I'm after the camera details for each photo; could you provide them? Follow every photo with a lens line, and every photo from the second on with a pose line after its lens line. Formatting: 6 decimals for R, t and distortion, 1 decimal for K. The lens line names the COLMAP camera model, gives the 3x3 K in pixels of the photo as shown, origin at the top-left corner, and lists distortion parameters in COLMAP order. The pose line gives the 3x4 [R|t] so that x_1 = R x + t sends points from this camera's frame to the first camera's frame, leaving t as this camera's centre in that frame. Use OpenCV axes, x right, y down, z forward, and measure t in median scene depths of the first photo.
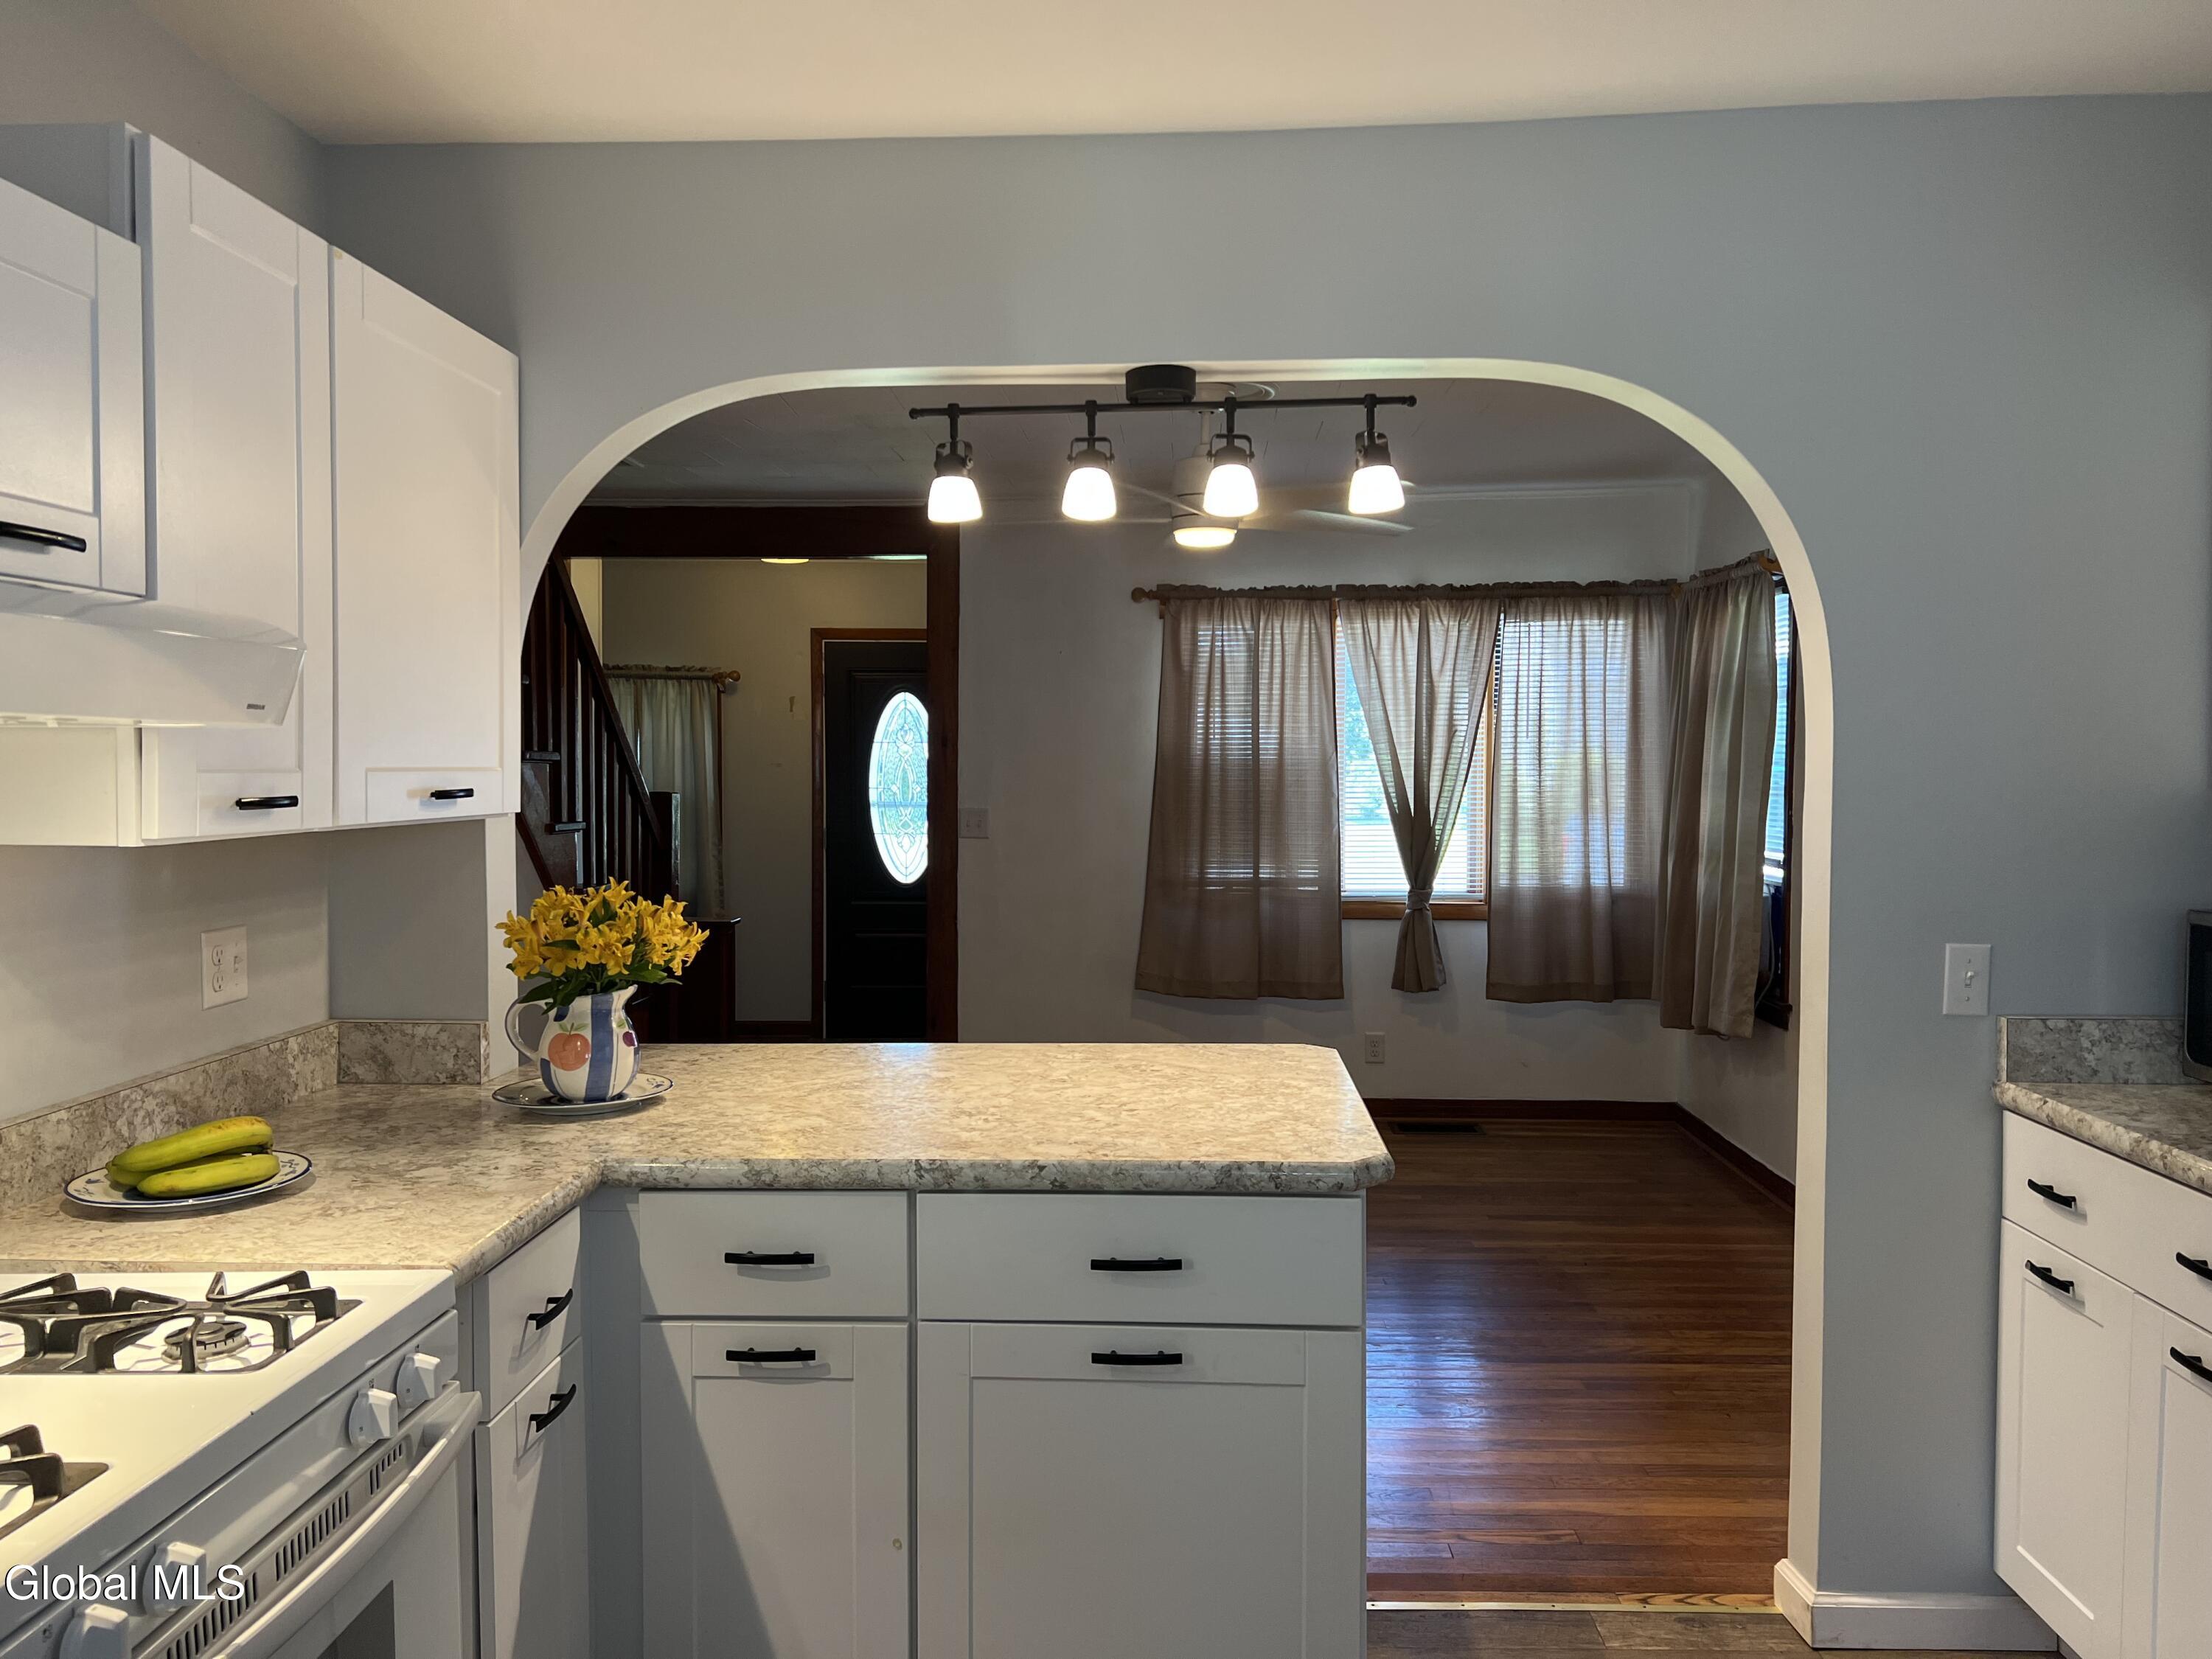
lens RADIAL K [[1661.7, 0, 1105.5], [0, 1661.7, 827.5], [0, 0, 1]] dist [0.057738, -0.069313]
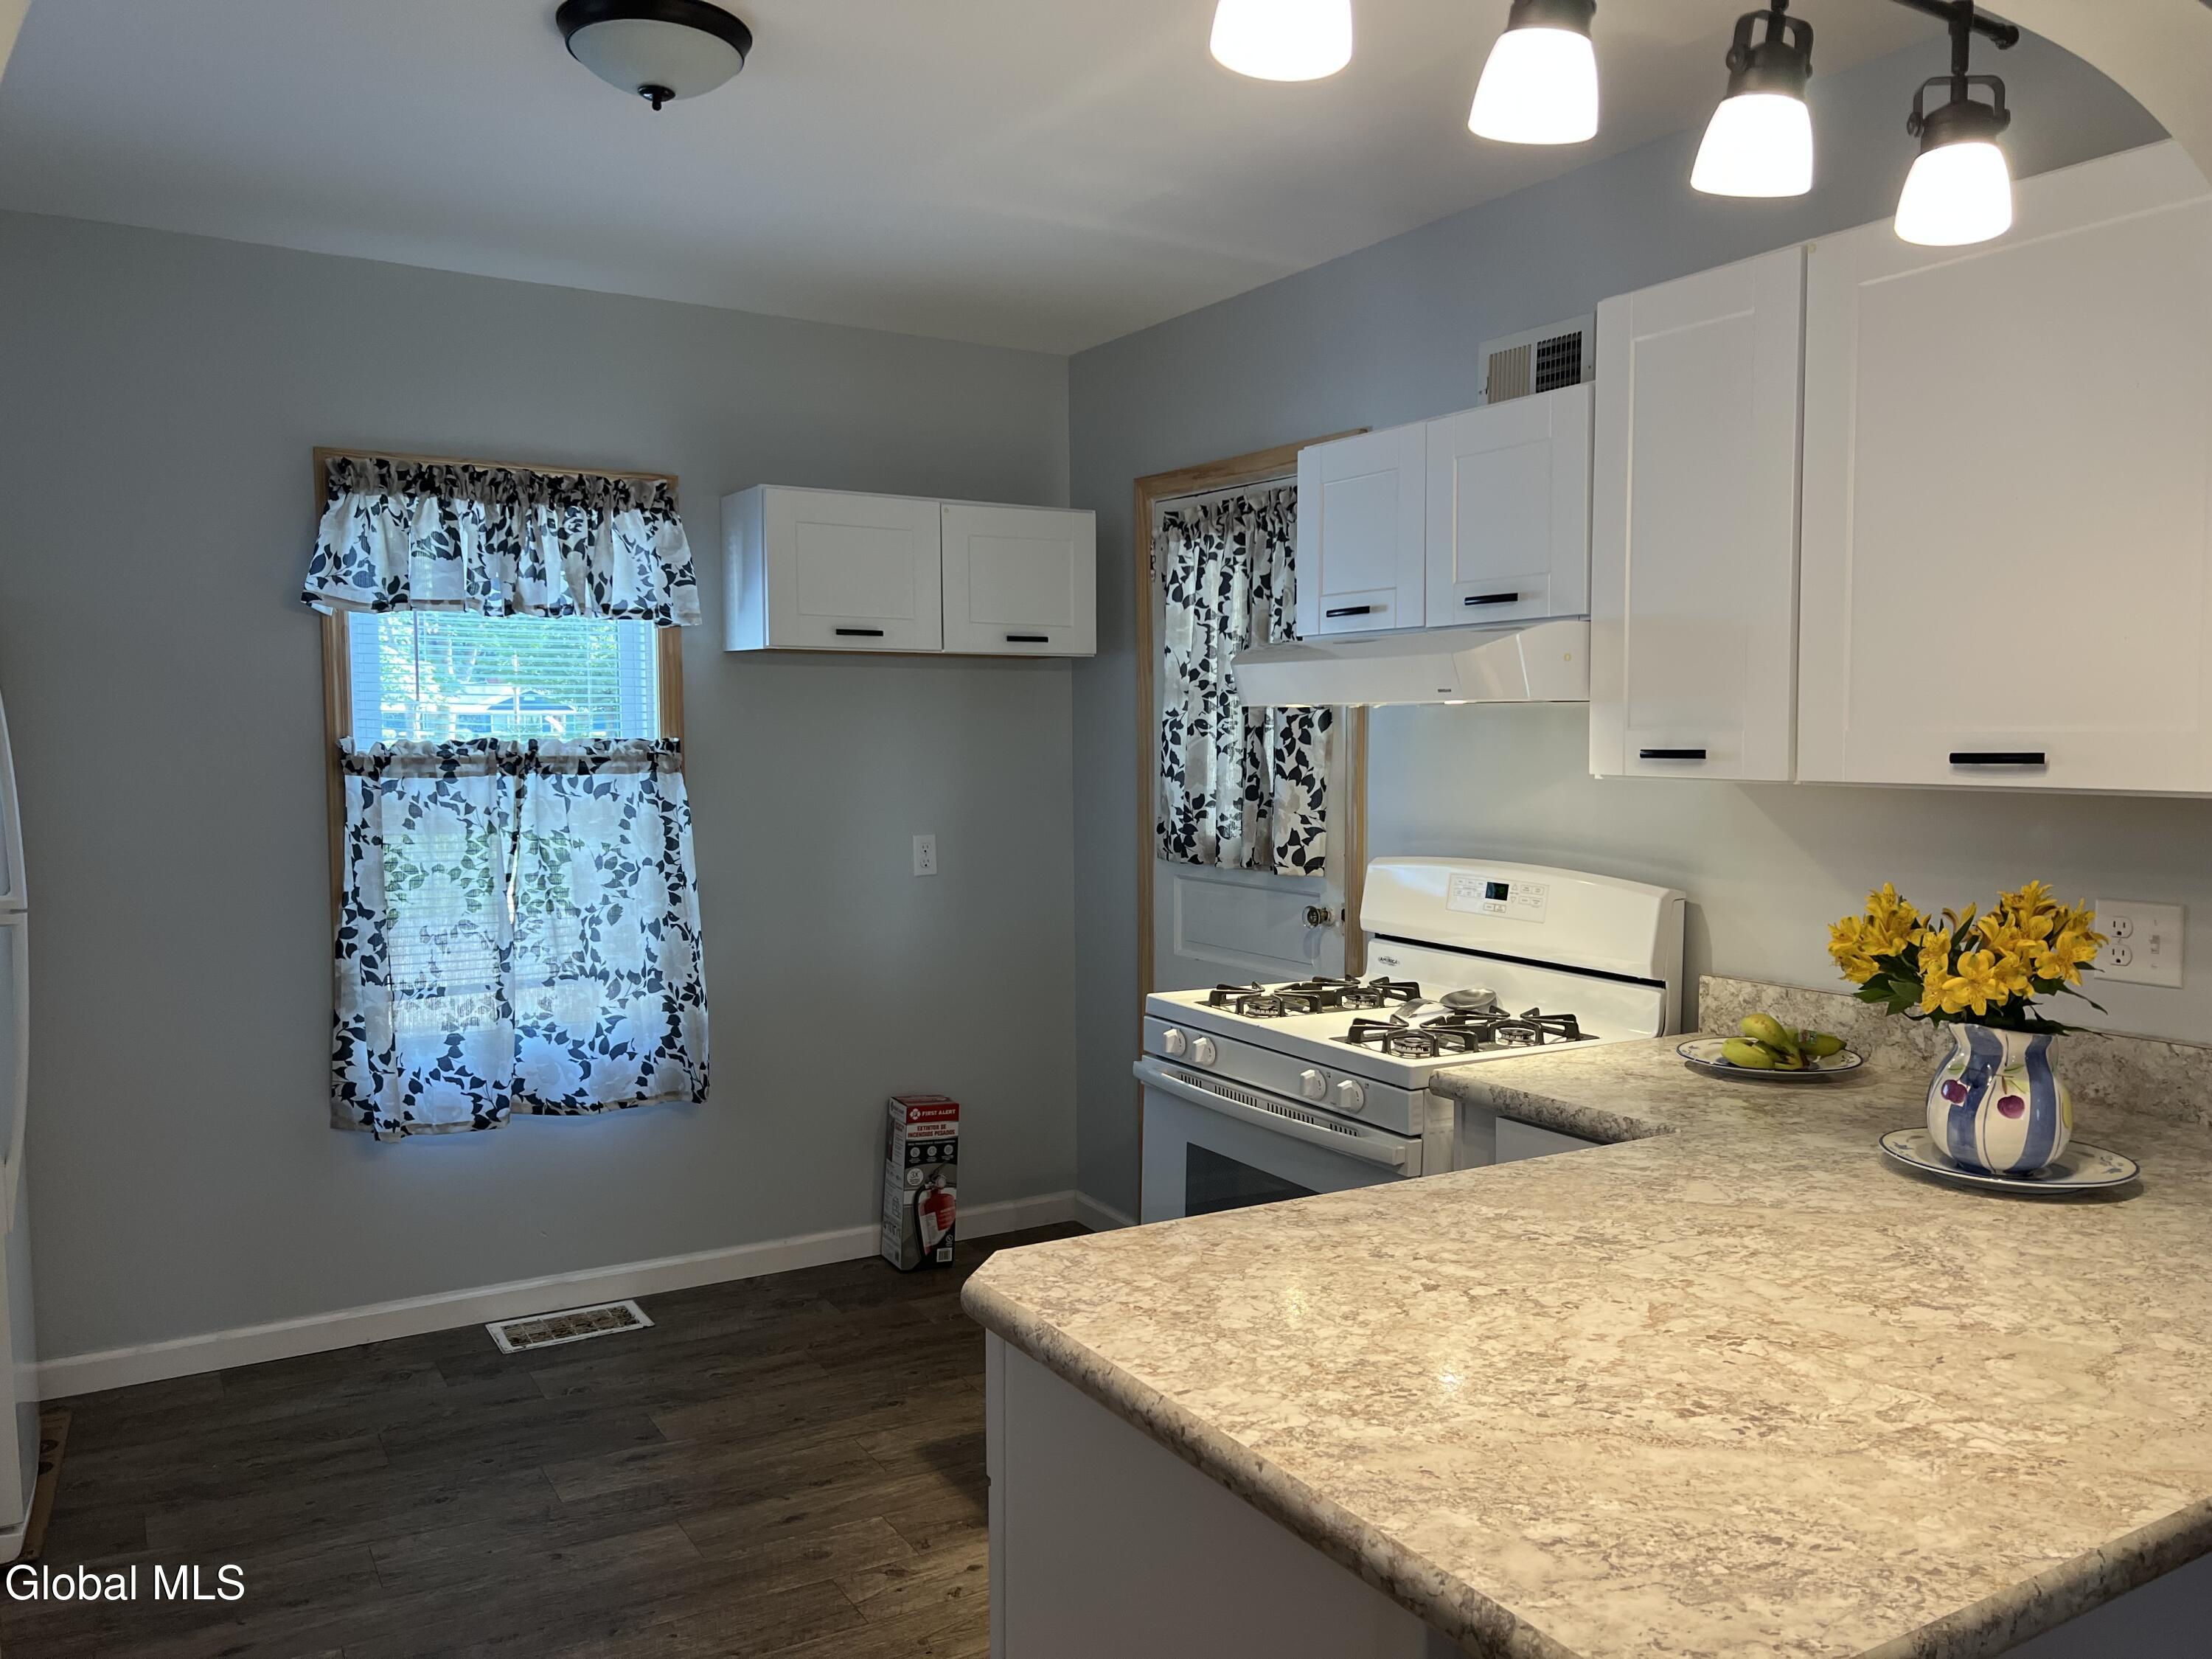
lens RADIAL K [[1661.7, 0, 1103.4], [0, 1661.7, 854.2], [0, 0, 1]] dist [0.057738, -0.069313]
pose [[-0.829640, 0.043615, -0.556593, 0.429005], [-0.019231, 0.994120, 0.106565, -0.049627], [0.557967, 0.099115, -0.823923, 1.345693]]
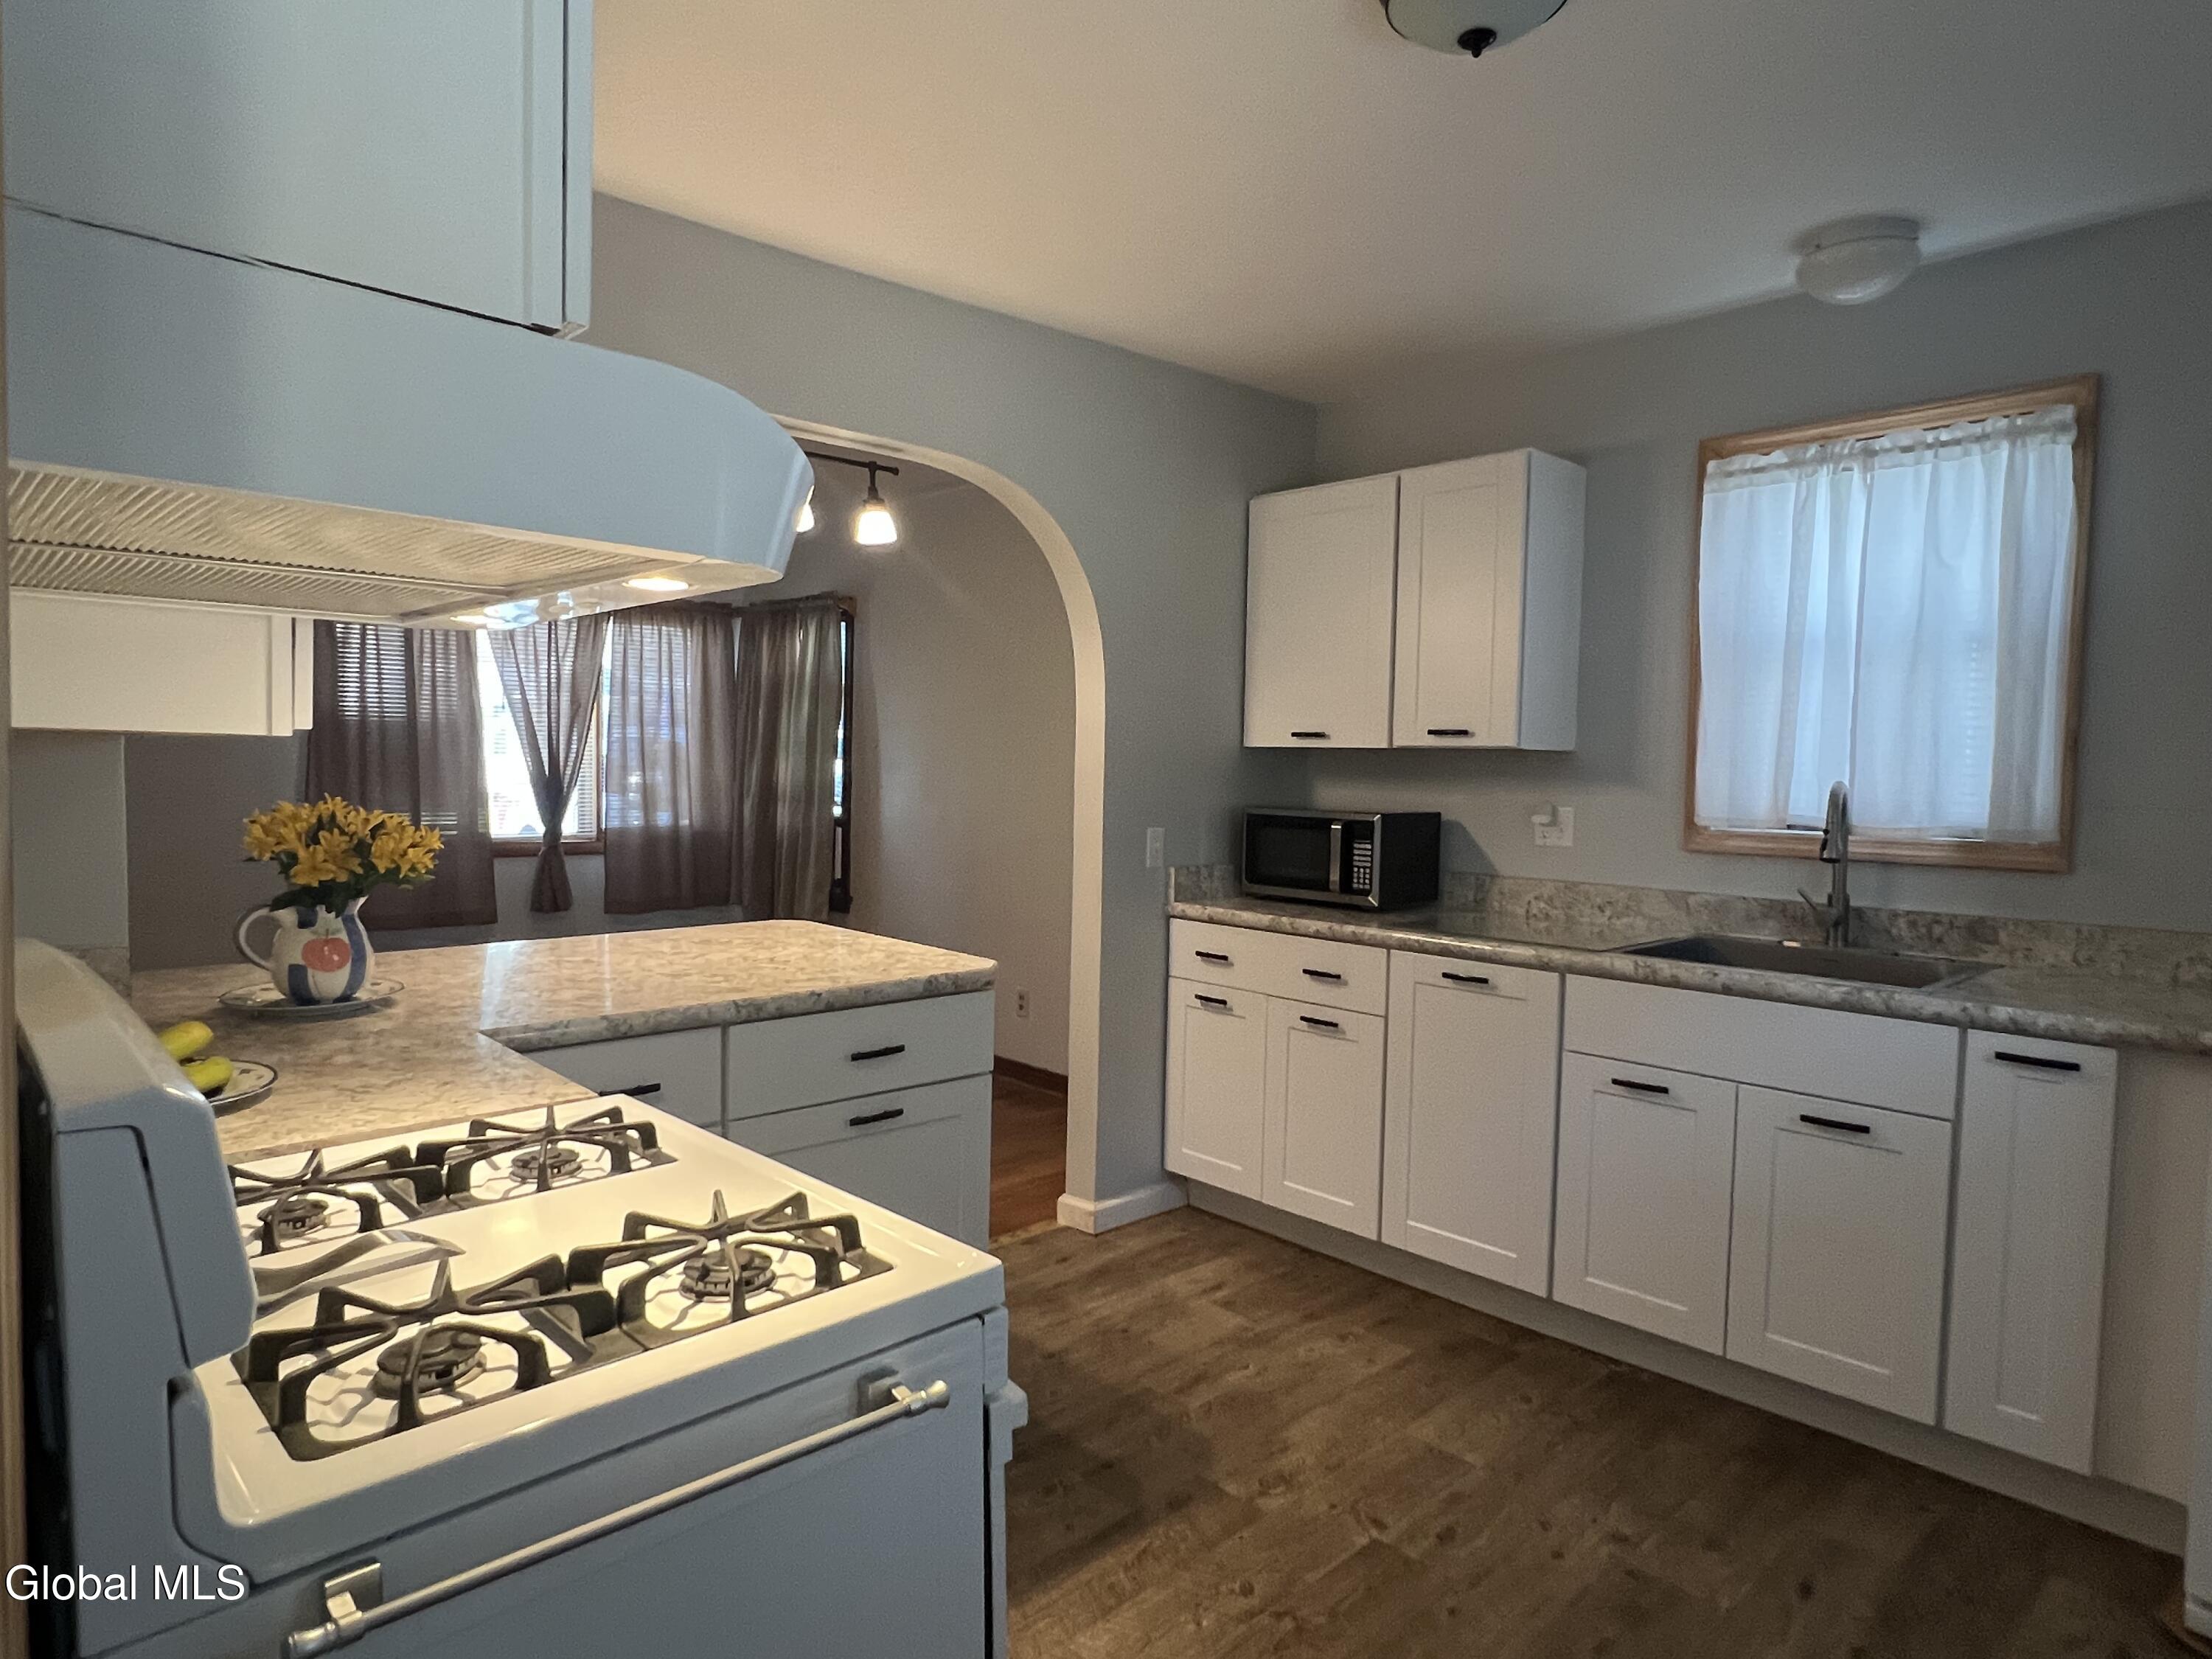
lens RADIAL K [[1292.7, 0, 1089.2], [0, 1292.7, 831.7], [0, 0, 1]] dist [-0.009123, -0.002000]
pose [[0.700663, -0.024281, 0.713079, -0.531973], [0.006403, 0.999595, 0.027746, 0.033663], [-0.713464, -0.014874, 0.700534, 0.074683]]
